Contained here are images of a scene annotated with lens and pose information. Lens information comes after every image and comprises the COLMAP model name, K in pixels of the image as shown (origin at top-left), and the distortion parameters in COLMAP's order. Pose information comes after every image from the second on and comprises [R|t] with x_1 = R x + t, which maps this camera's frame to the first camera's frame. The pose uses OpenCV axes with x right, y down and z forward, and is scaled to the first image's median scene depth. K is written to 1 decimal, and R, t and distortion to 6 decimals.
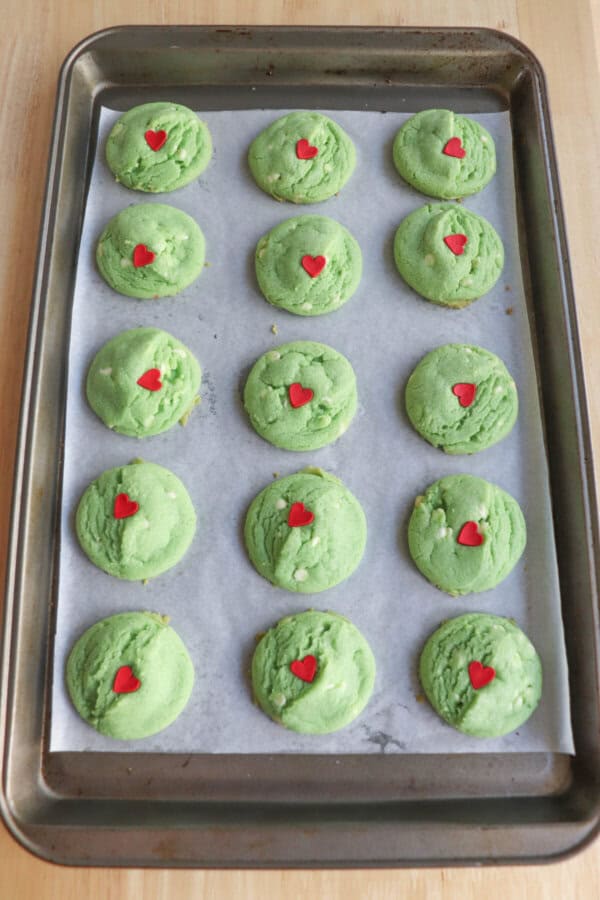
lens RADIAL K [[1186.8, 0, 300.0], [0, 1186.8, 450.0], [0, 0, 1]] dist [-0.040423, -0.011272]
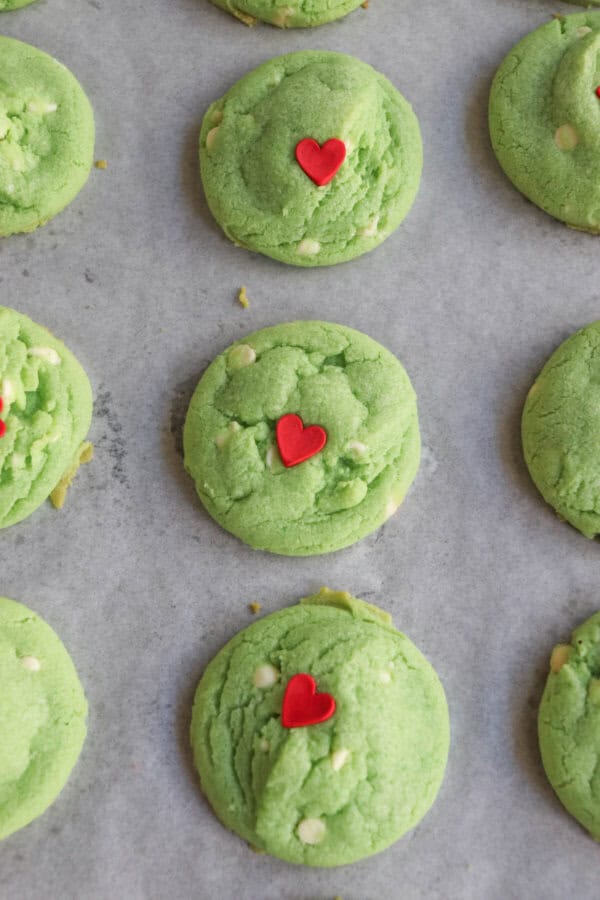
lens RADIAL K [[1622.2, 0, 300.0], [0, 1622.2, 450.0], [0, 0, 1]] dist [0.154345, 0.087494]
pose [[0.999330, -0.030790, -0.019795, 0.013098], [0.031514, 0.998804, 0.037377, -0.066385], [0.018621, -0.037975, 0.999105, 0.354379]]
